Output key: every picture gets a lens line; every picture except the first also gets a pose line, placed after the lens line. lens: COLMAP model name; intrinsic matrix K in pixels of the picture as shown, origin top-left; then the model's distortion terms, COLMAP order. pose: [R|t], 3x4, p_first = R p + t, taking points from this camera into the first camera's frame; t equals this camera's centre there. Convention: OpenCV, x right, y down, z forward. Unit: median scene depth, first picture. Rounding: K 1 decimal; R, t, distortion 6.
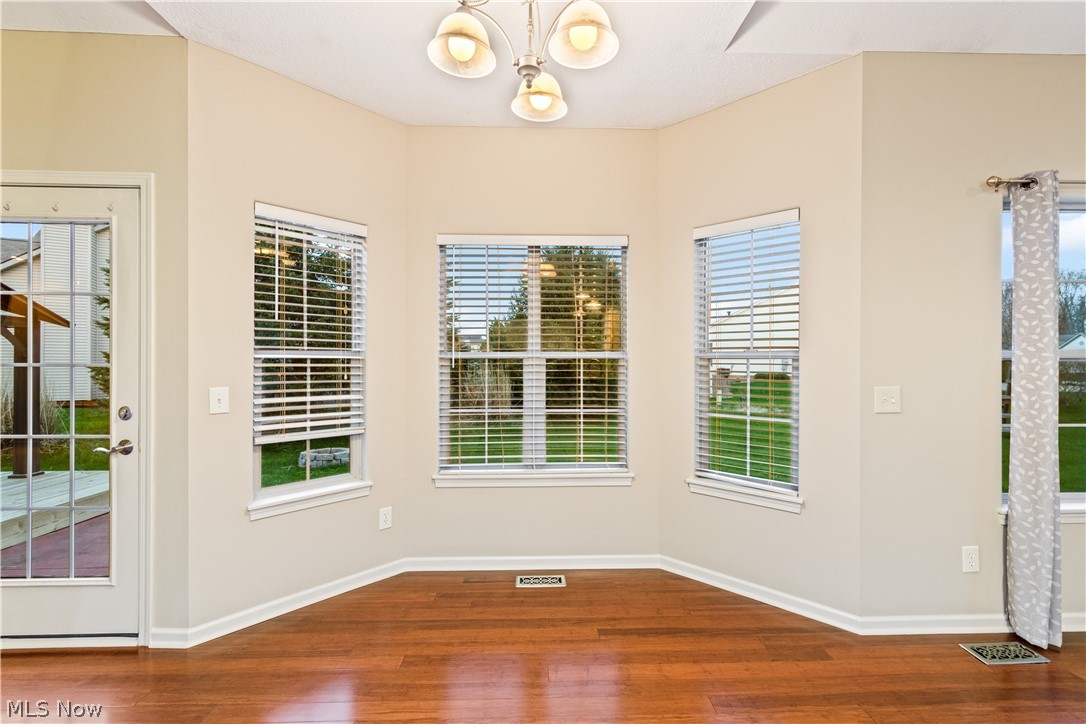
lens RADIAL K [[489.8, 0, 546.5], [0, 489.8, 362.9], [0, 0, 1]] dist [0.004855, 0.000288]
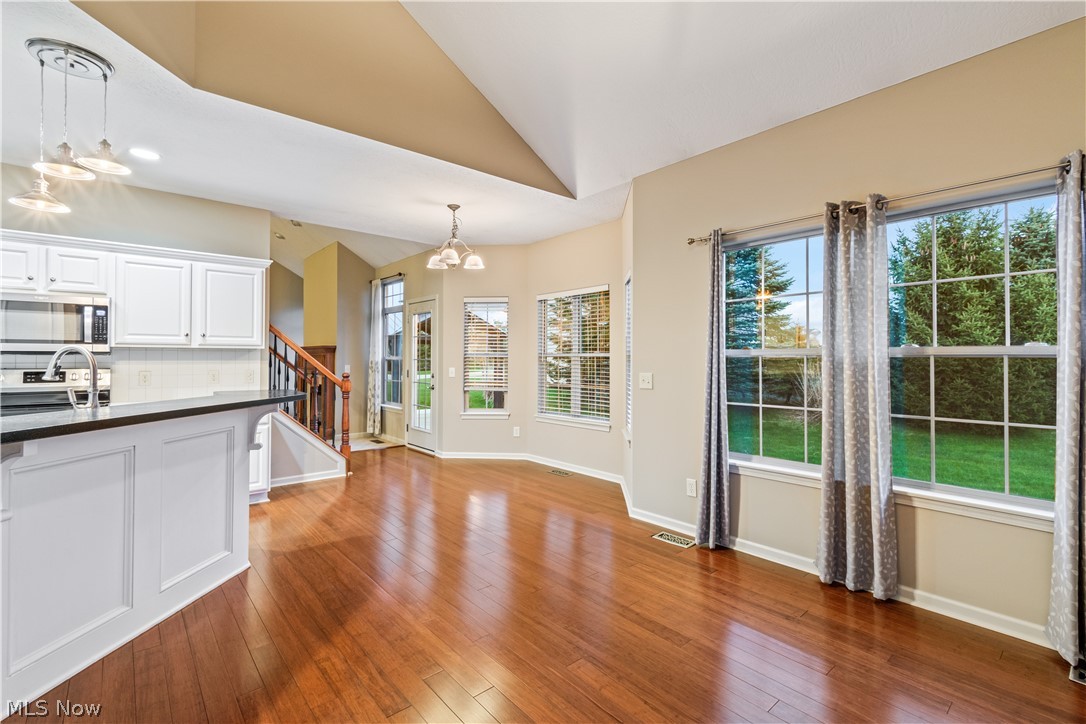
lens RADIAL K [[489.8, 0, 544.7], [0, 489.8, 356.1], [0, 0, 1]] dist [0.004855, 0.000288]
pose [[0.626615, -0.006339, -0.779304, 1.357203], [-0.001232, 0.999958, -0.009125, 0.004961], [0.779328, 0.006677, 0.626580, -0.237467]]
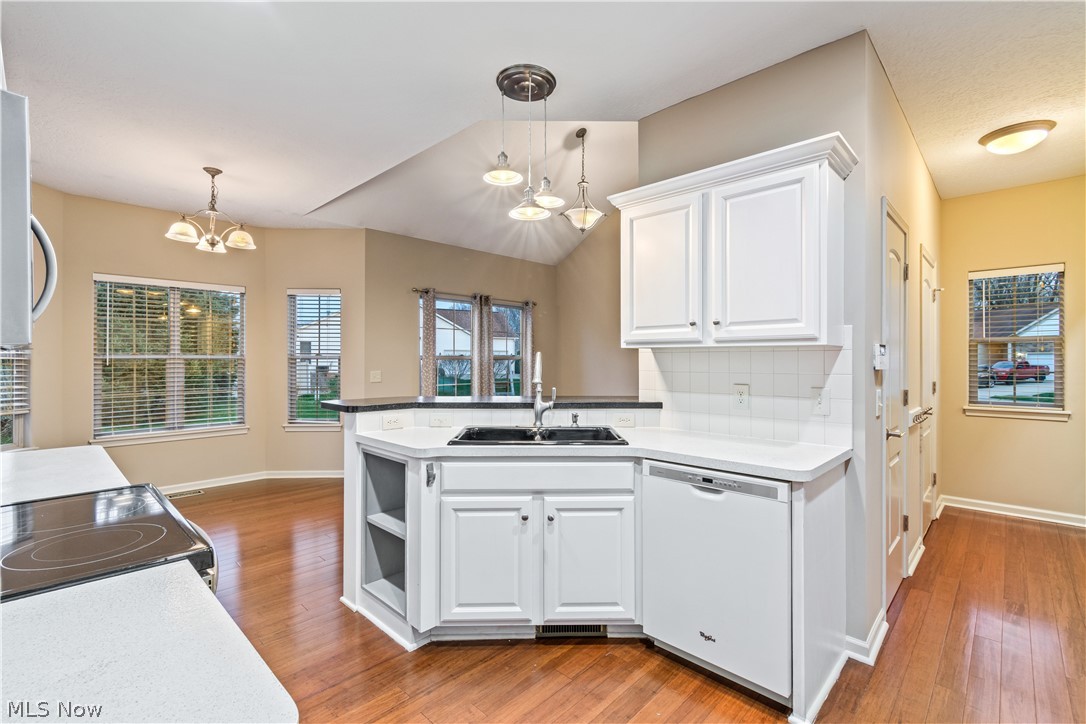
lens RADIAL K [[489.8, 0, 548.9], [0, 489.8, 357.7], [0, 0, 1]] dist [0.004855, 0.000288]
pose [[0.711506, 0.000857, 0.702679, -0.282500], [0.001705, 0.999994, -0.002947, -0.006401], [-0.702678, 0.003295, 0.711501, -0.962076]]
